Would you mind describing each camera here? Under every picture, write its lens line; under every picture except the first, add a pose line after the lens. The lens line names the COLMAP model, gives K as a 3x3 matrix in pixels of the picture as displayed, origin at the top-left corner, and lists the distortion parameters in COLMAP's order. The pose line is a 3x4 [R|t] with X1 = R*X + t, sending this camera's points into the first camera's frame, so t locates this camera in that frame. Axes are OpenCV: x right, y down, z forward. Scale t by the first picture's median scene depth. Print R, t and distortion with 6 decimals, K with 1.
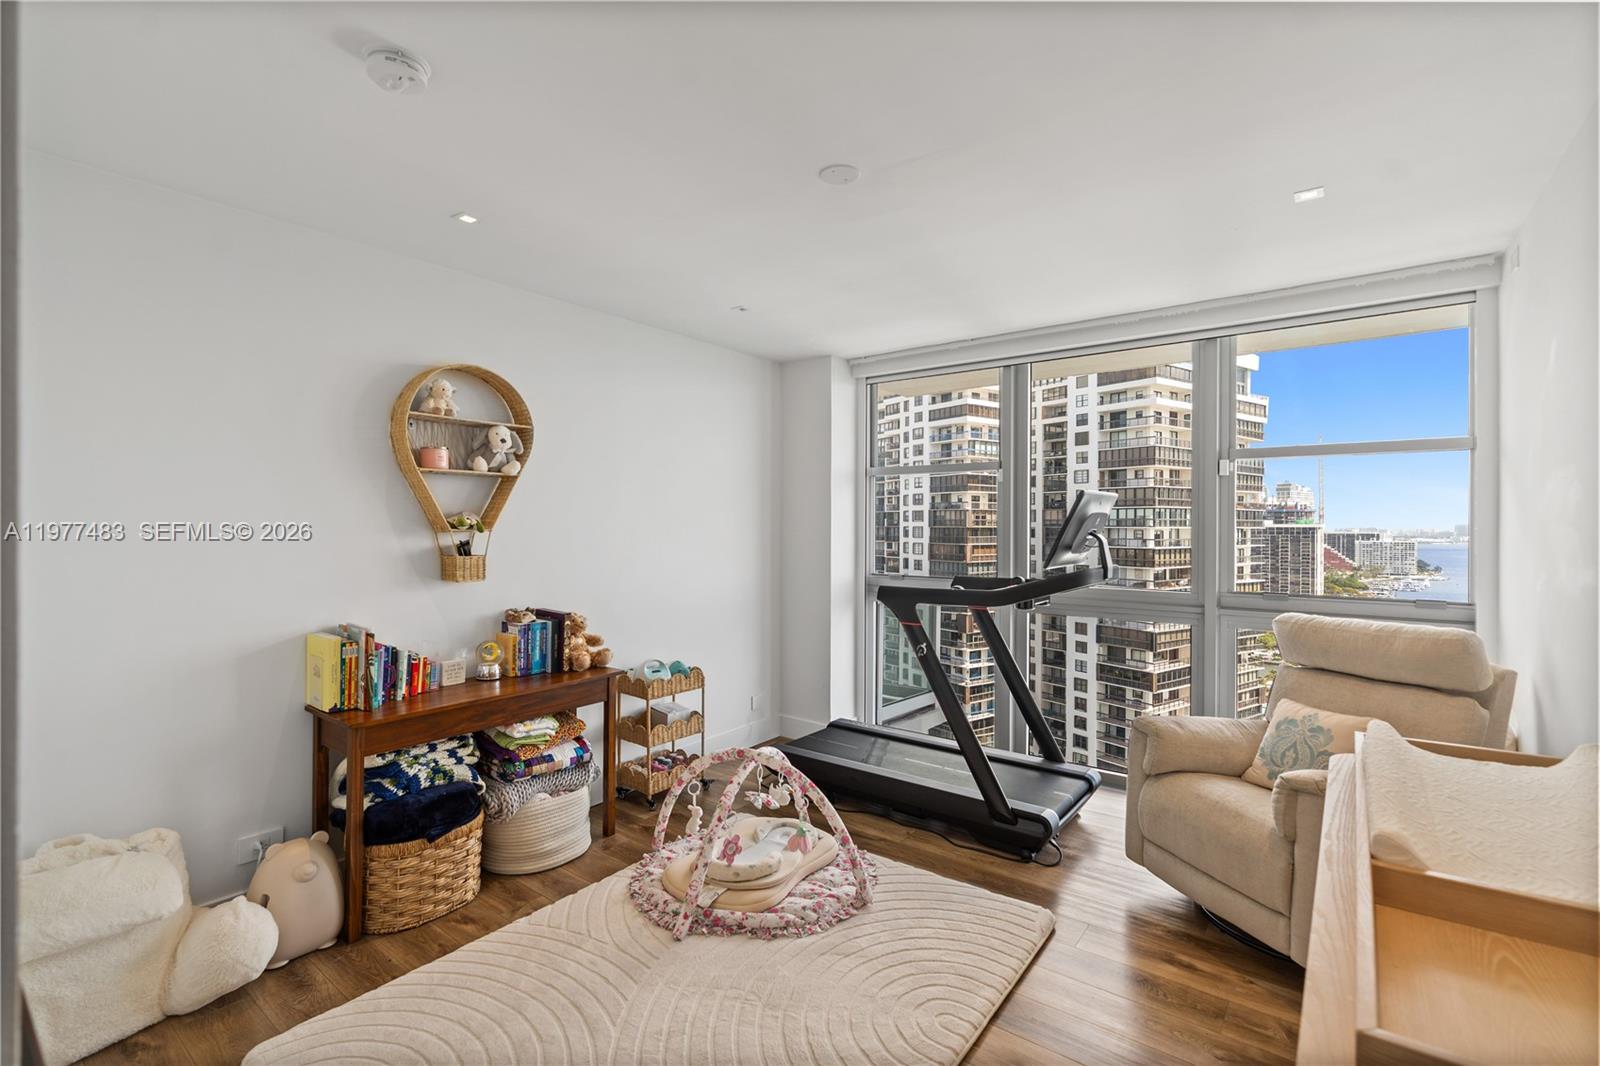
lens RADIAL K [[717.4, 0, 799.6], [0, 717.4, 526.2], [0, 0, 1]] dist [-0.000749, 0.000944]
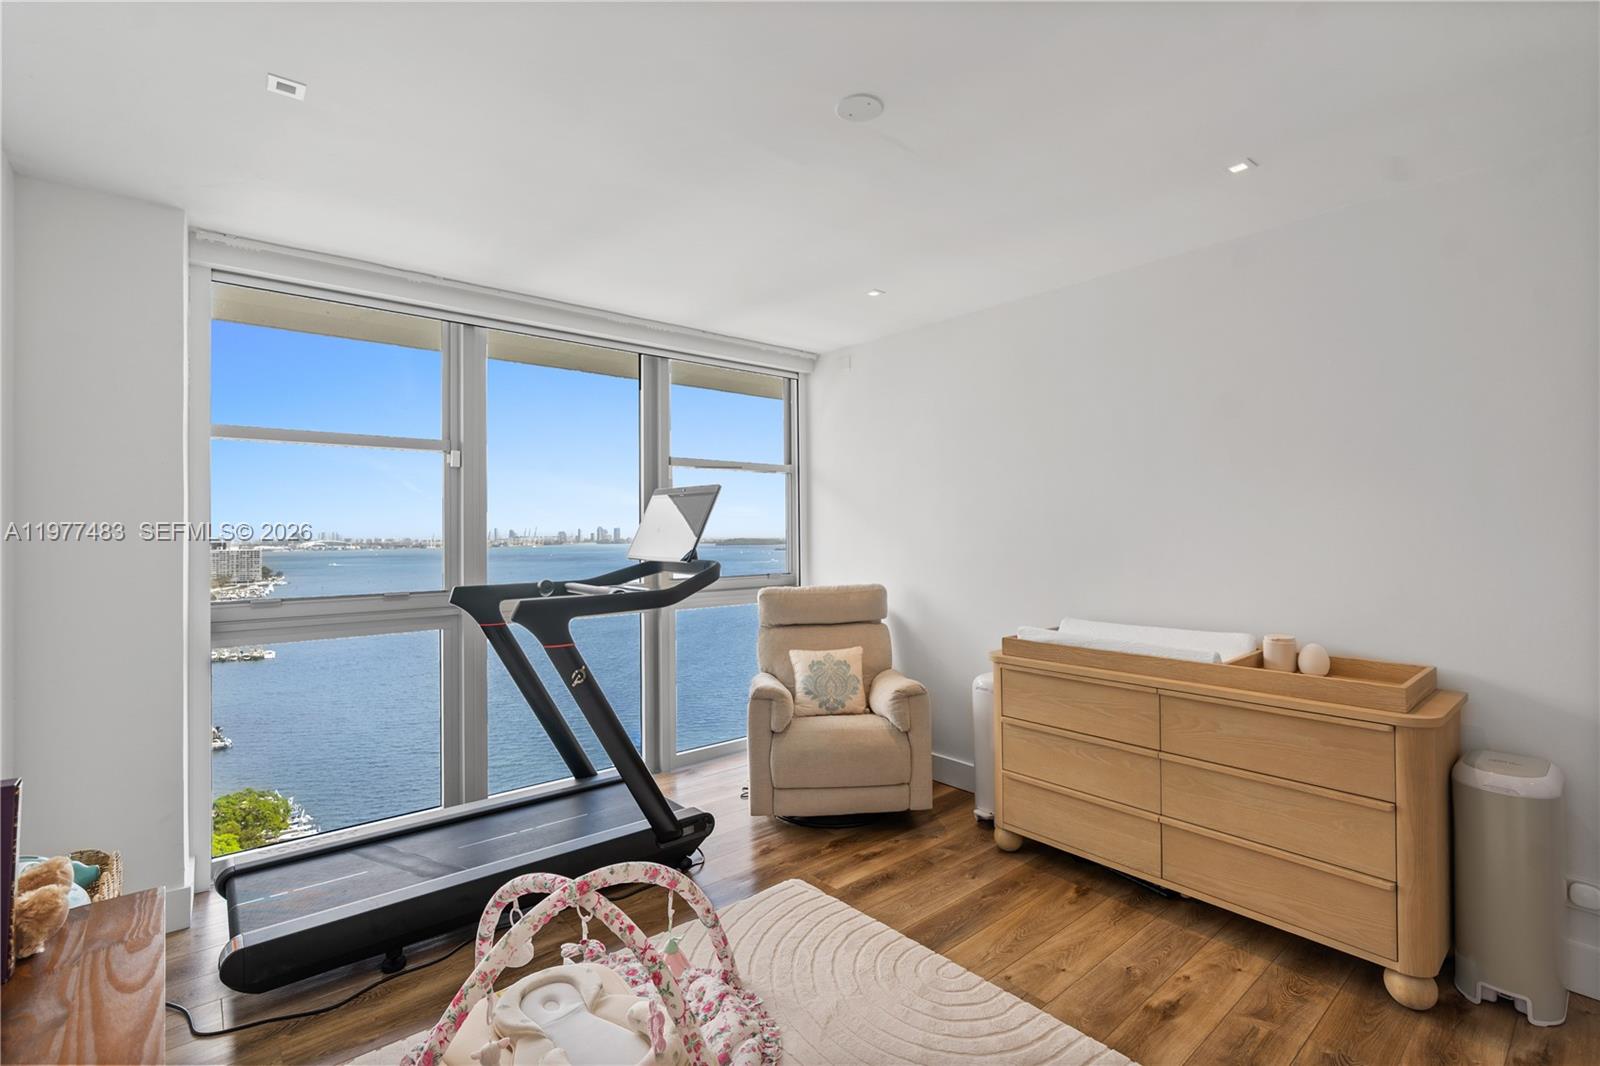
lens RADIAL K [[717.4, 0, 797.3], [0, 717.4, 530.1], [0, 0, 1]] dist [-0.000749, 0.000944]
pose [[0.223404, -0.004264, 0.974717, -0.578643], [0.006076, 0.999977, 0.002982, 0.011429], [-0.974707, 0.005256, 0.223425, 0.633609]]
